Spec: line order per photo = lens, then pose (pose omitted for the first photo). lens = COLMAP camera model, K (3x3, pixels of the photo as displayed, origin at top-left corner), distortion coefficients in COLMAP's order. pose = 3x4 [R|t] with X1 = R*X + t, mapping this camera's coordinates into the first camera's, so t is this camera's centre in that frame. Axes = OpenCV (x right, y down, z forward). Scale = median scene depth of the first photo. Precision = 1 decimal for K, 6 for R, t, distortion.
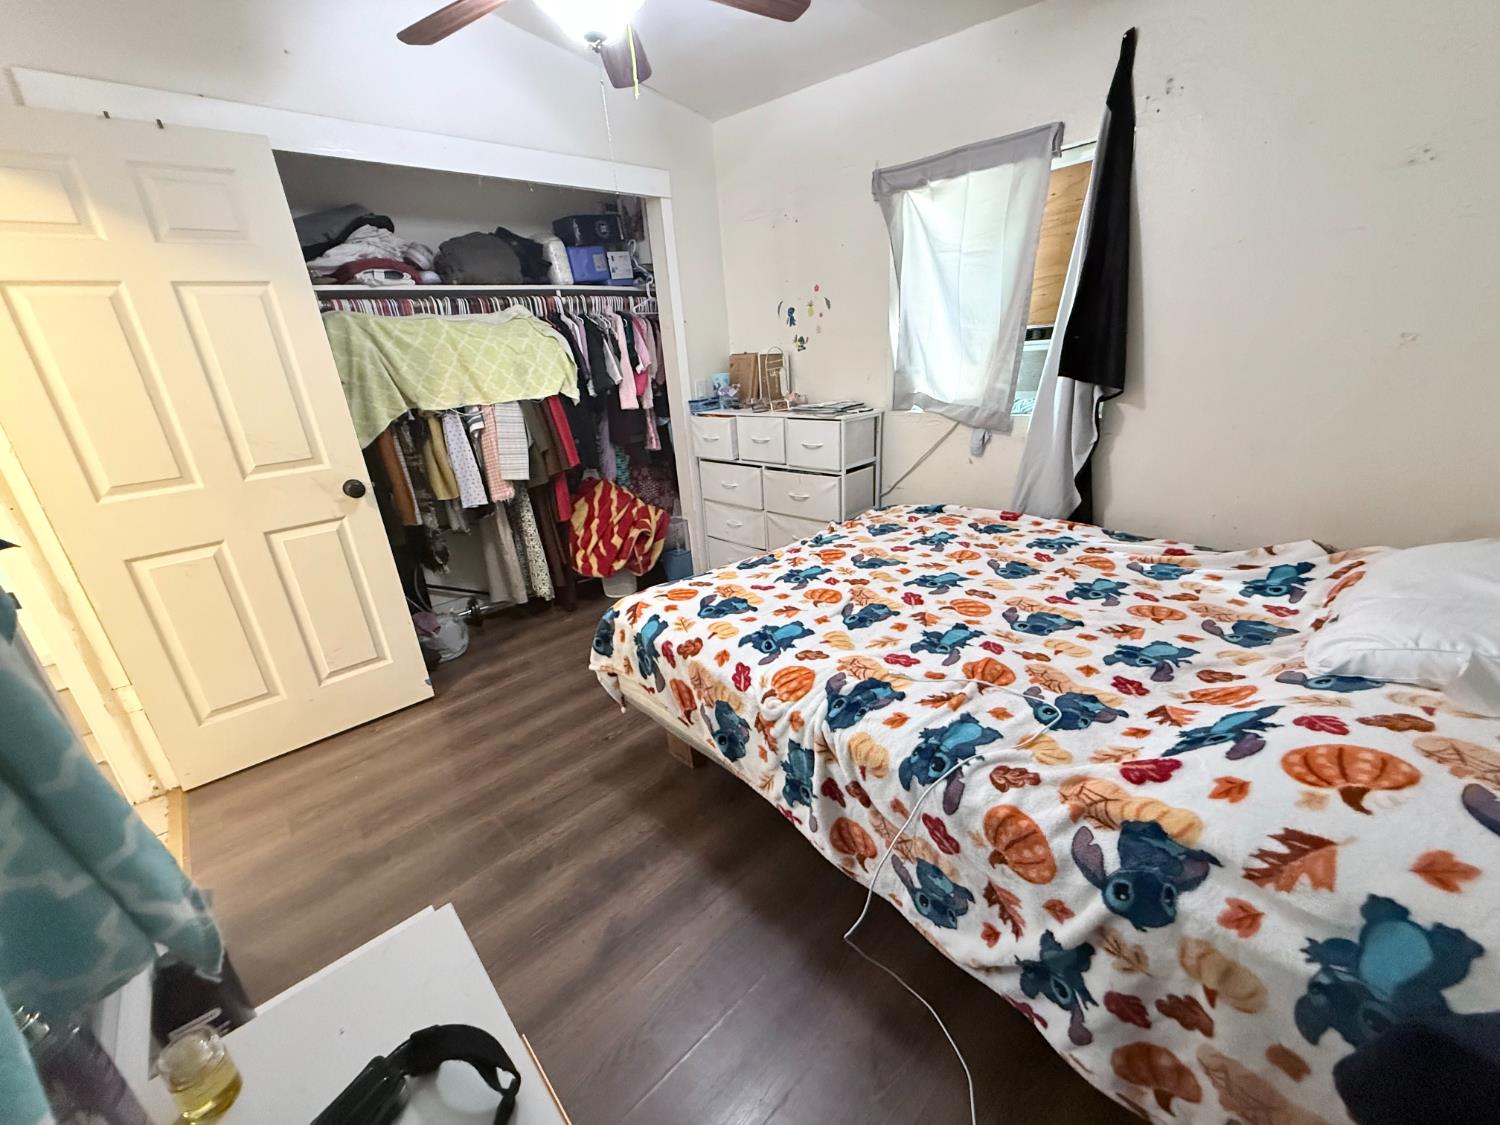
lens RADIAL K [[599.3, 0, 752.1], [0, 599.3, 564.2], [0, 0, 1]] dist [0.000546, -0.000127]
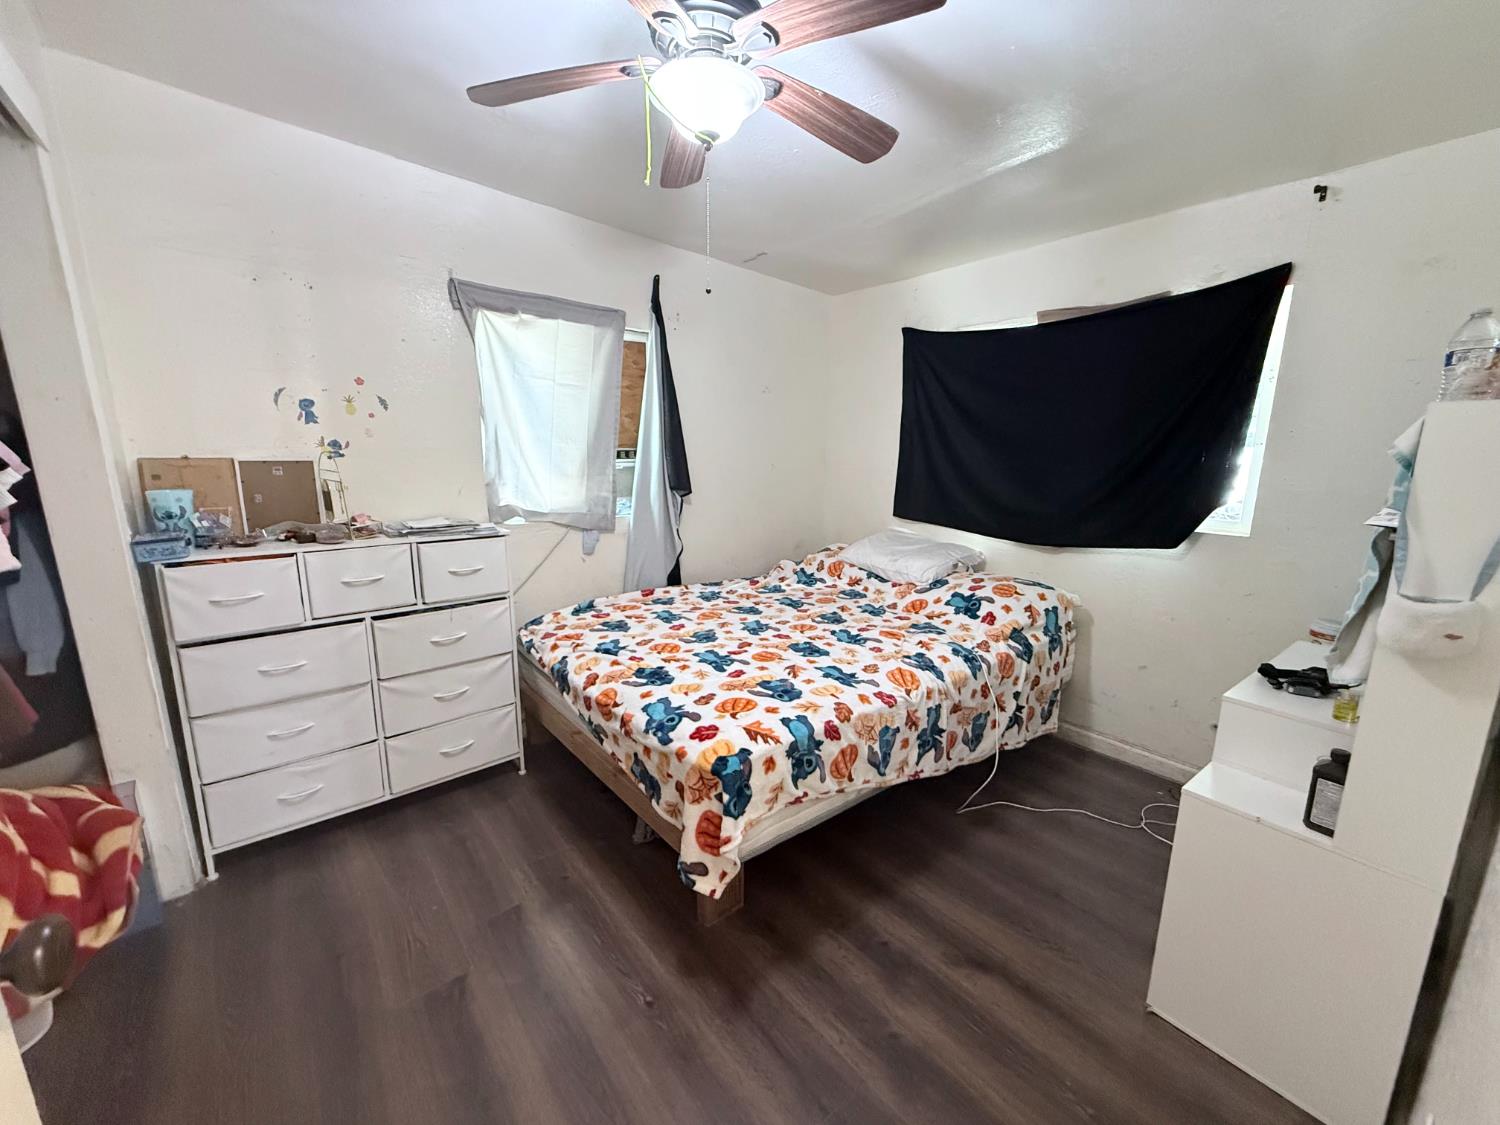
lens RADIAL K [[599.3, 0, 749.3], [0, 599.3, 565.4], [0, 0, 1]] dist [0.000546, -0.000127]
pose [[0.091670, -0.131520, 0.987066, -0.910130], [0.325292, 0.940815, 0.095147, -0.214027], [-0.941160, 0.312362, 0.129027, 0.722180]]
